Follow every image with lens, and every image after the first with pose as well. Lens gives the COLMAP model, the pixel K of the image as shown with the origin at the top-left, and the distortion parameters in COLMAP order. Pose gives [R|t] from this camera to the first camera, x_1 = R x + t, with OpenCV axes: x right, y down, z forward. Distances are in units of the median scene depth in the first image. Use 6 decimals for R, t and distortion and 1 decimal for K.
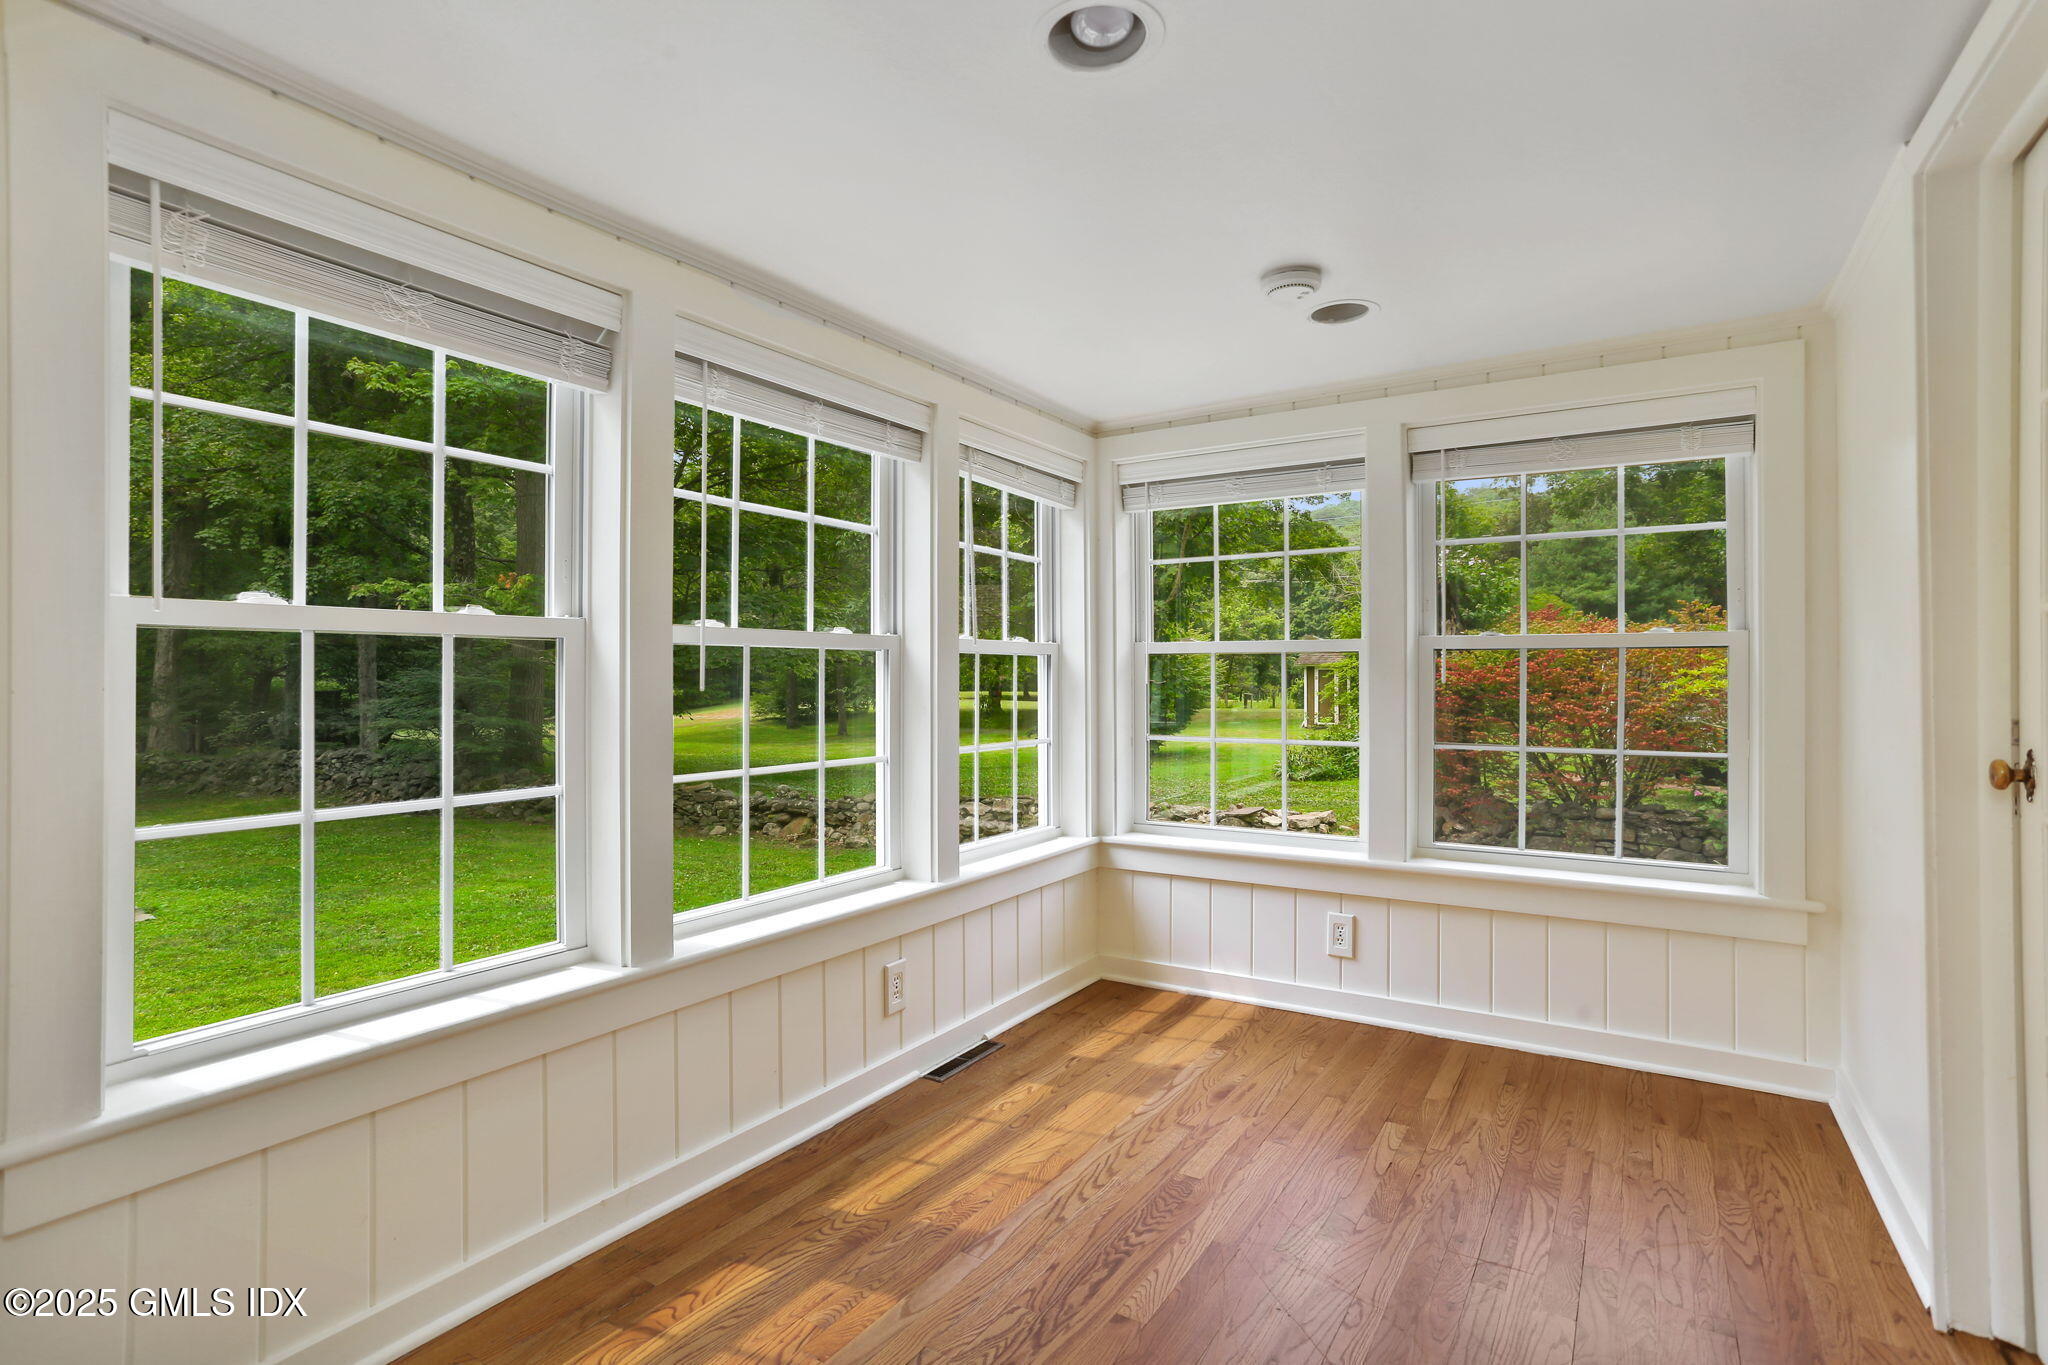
lens RADIAL K [[989.3, 0, 1012.1], [0, 989.3, 674.8], [0, 0, 1]] dist [-0.047388, 0.030347]
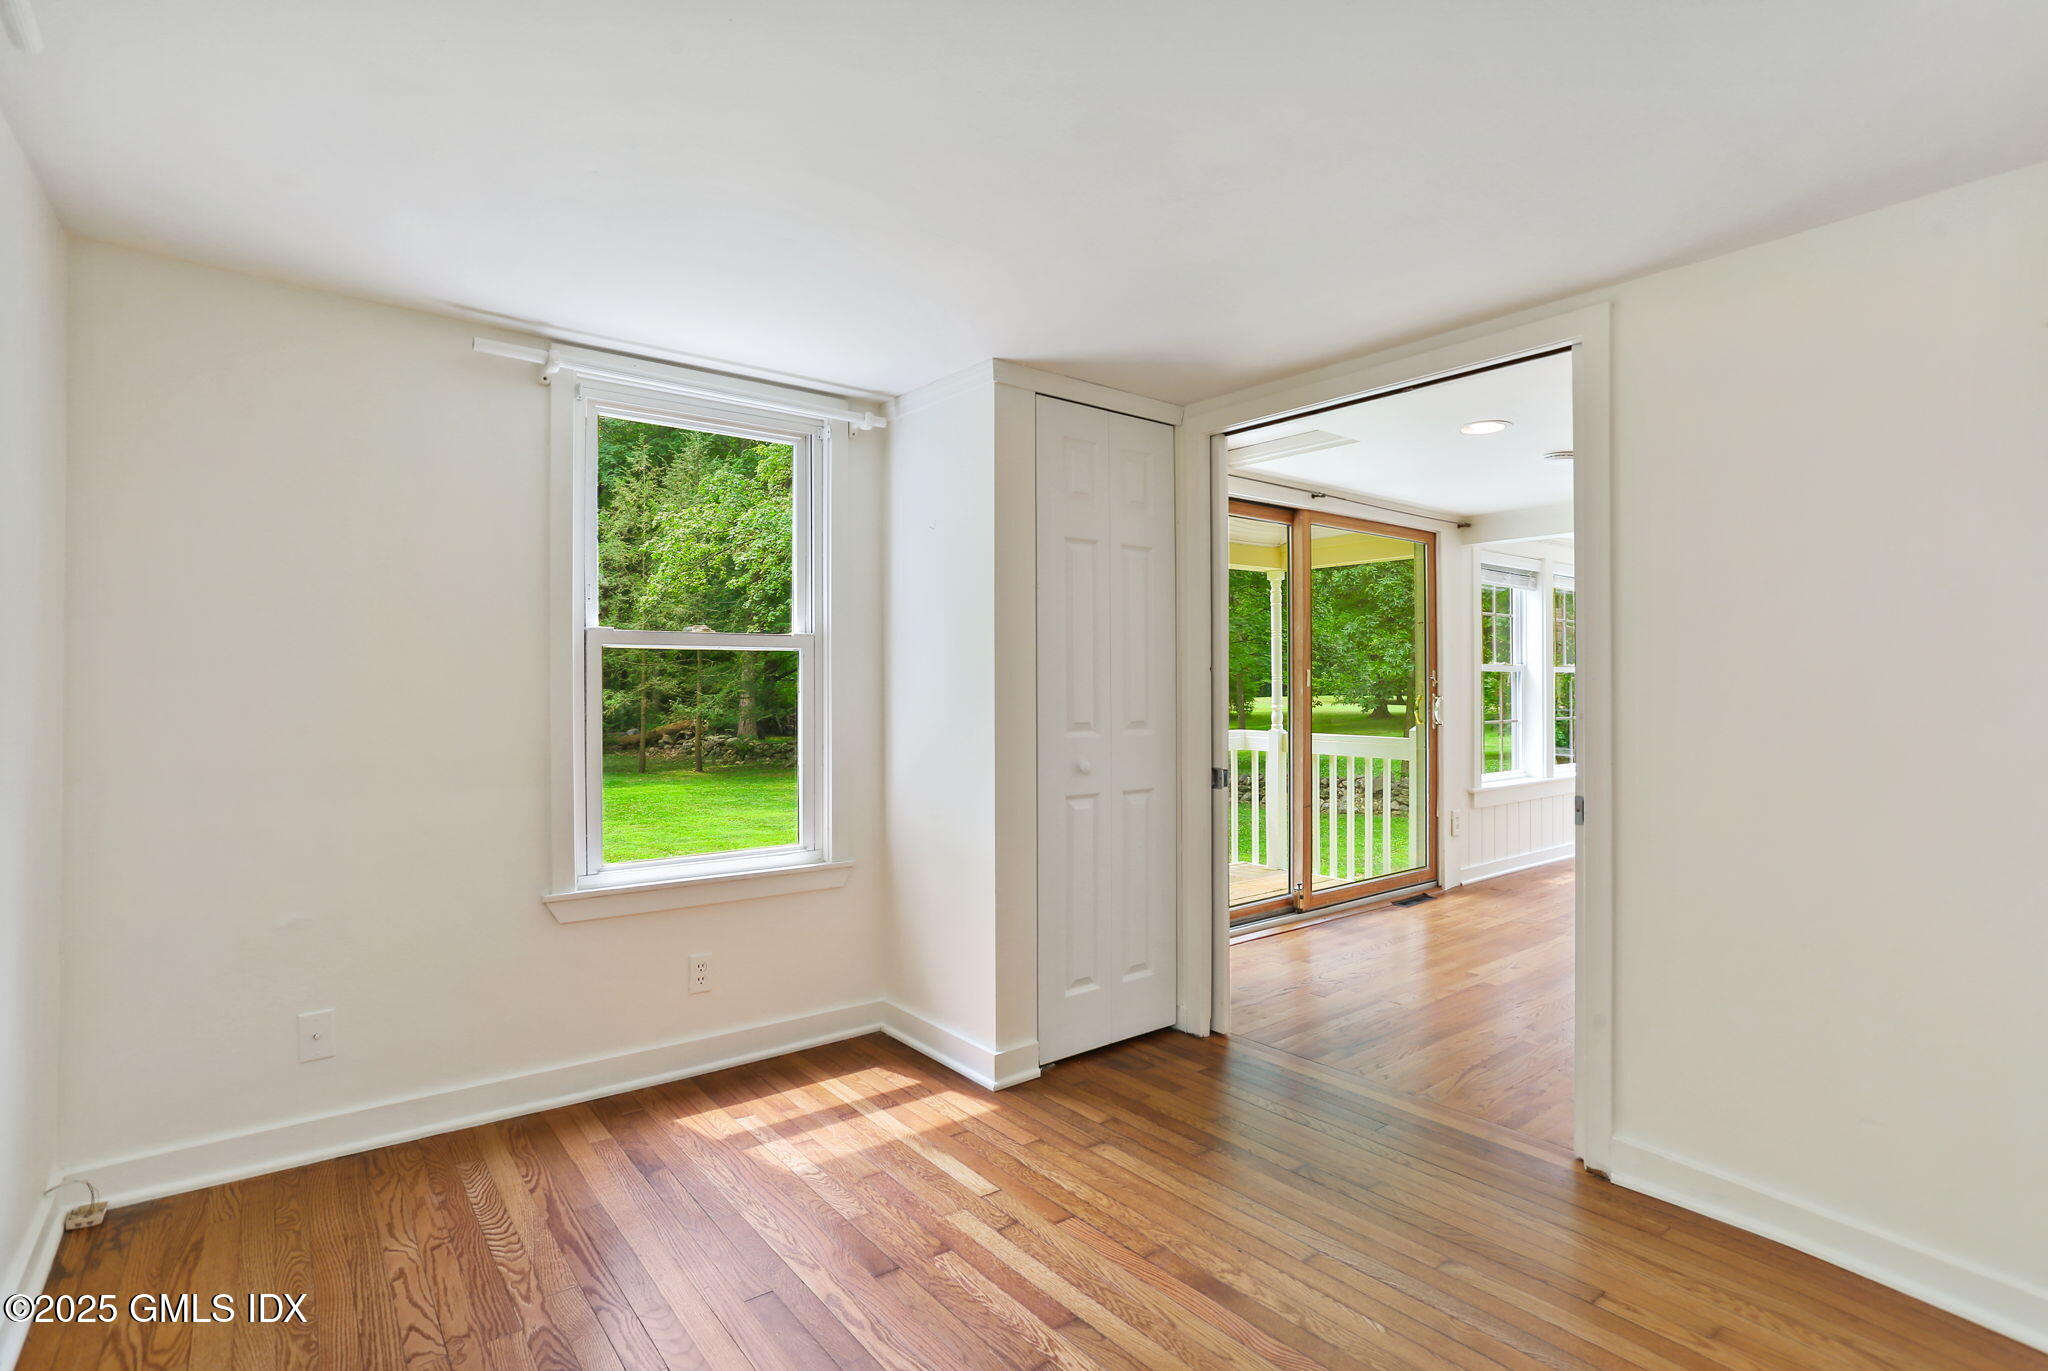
lens RADIAL K [[995.8, 0, 1019.1], [0, 995.8, 675.2], [0, 0, 1]] dist [-0.063776, 0.041433]
pose [[0.945112, -0.001745, -0.326743, -0.665884], [0.000553, 0.999993, -0.003739, -0.010688], [0.326747, 0.003353, 0.945106, -1.735970]]
